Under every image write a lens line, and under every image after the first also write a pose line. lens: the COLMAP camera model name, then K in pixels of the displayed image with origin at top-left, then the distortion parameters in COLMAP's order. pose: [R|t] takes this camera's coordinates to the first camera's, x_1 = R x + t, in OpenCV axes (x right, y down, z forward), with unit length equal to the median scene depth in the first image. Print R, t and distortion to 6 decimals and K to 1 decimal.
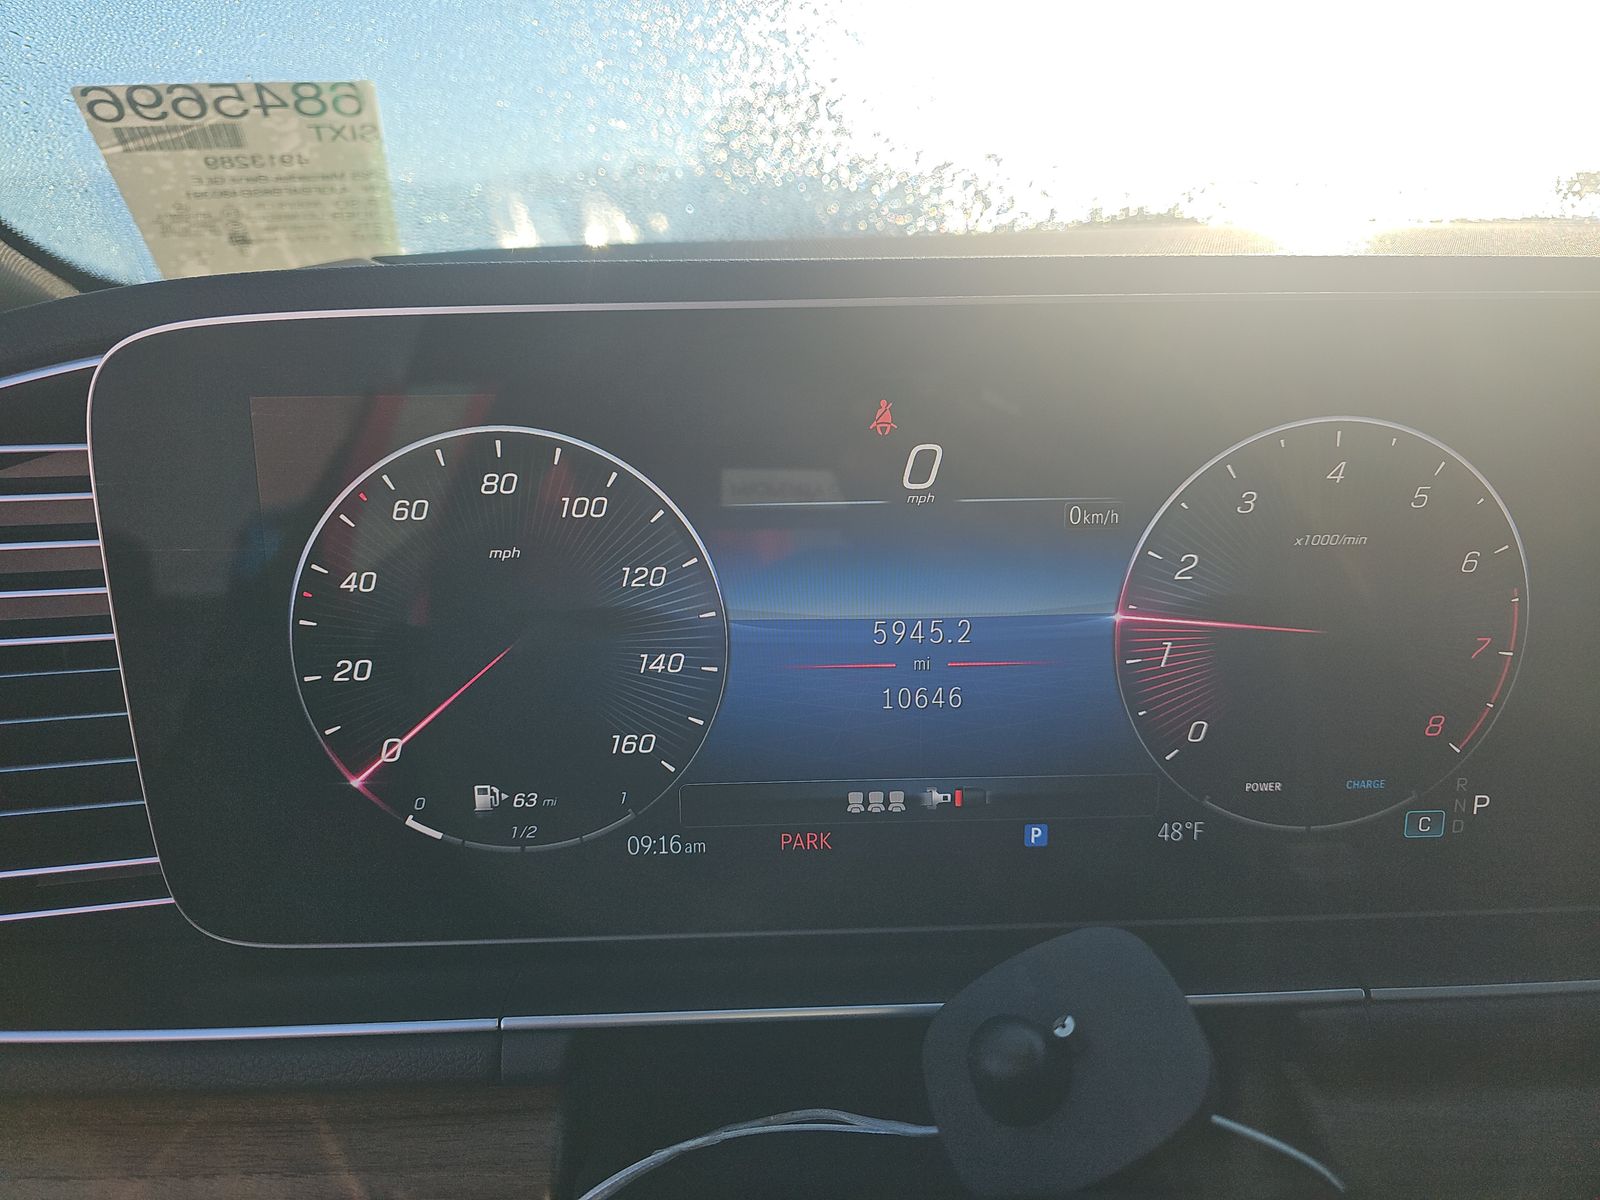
lens RADIAL K [[1081.6, 0, 799.8], [0, 1081.6, 589.6], [0, 0, 1]] dist [0.022151, -0.019833]
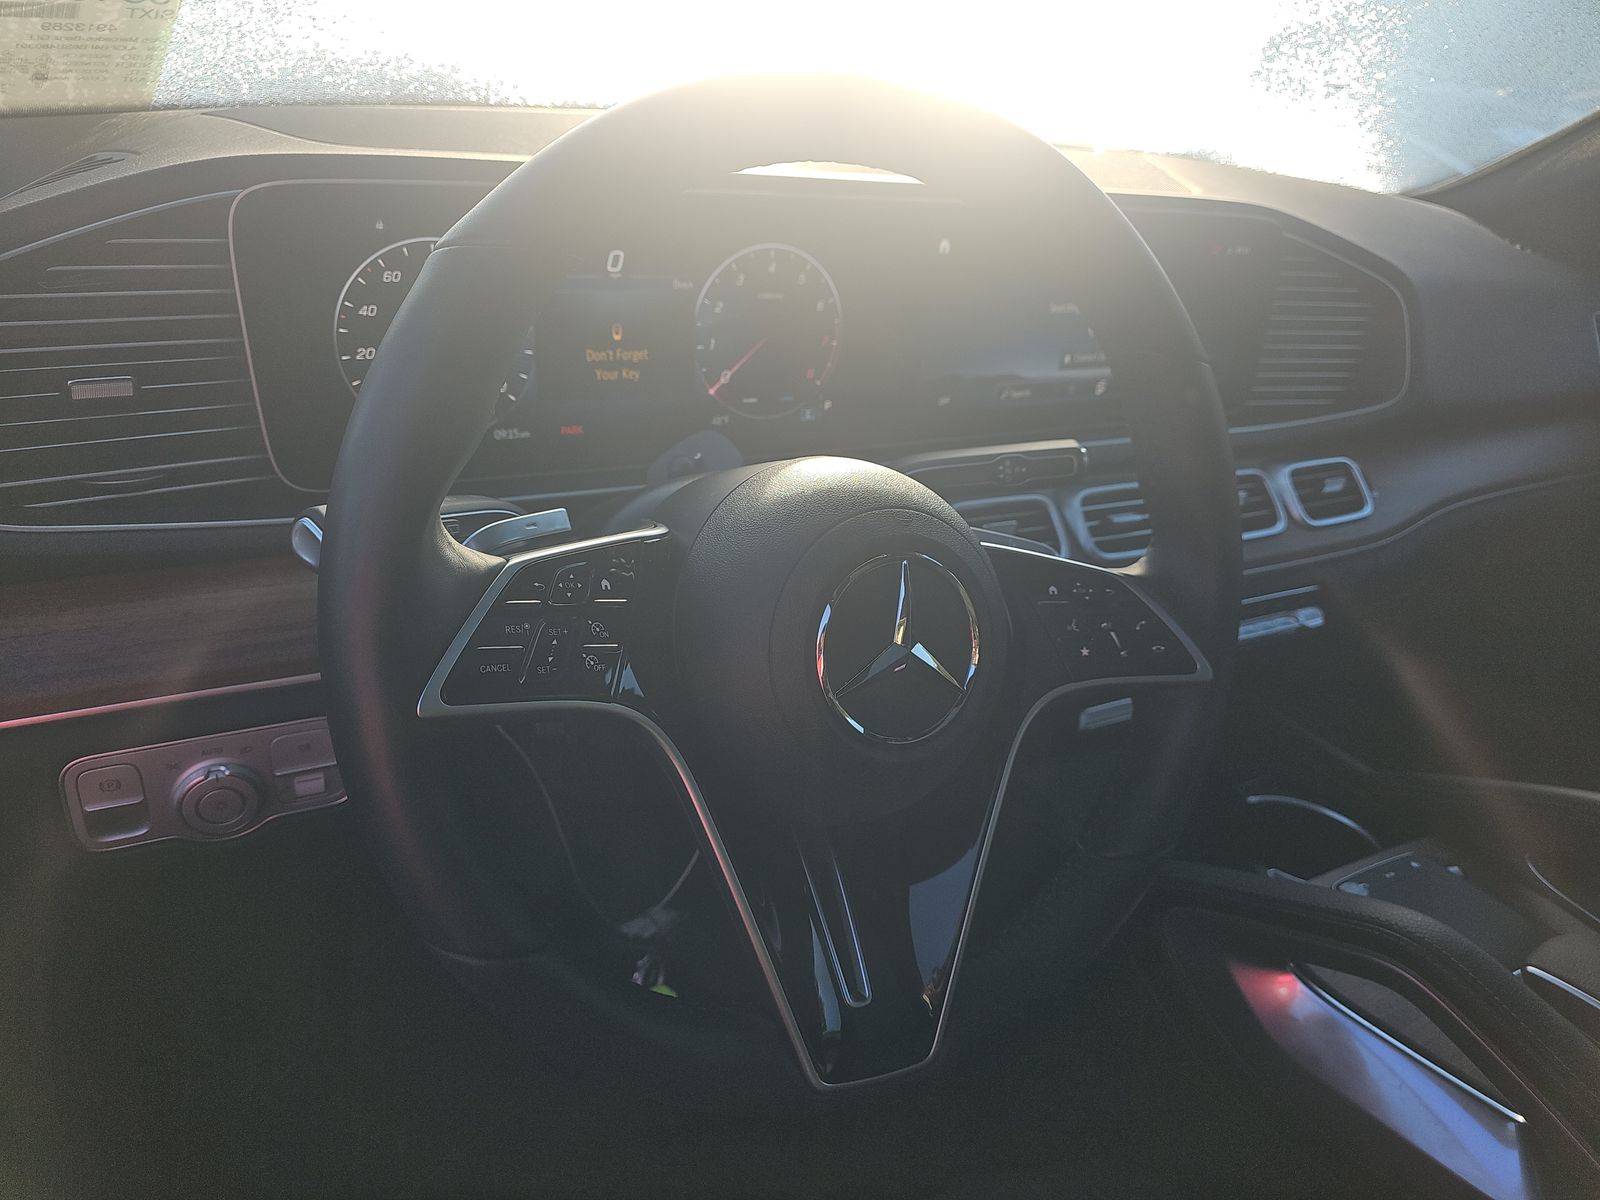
lens RADIAL K [[1081.6, 0, 794.7], [0, 1081.6, 604.2], [0, 0, 1]] dist [0.022151, -0.019833]
pose [[0.890391, -0.117093, 0.439879, -0.618858], [0.033513, 0.980589, 0.193191, 0.163687], [-0.453962, -0.157274, 0.877031, -1.274335]]
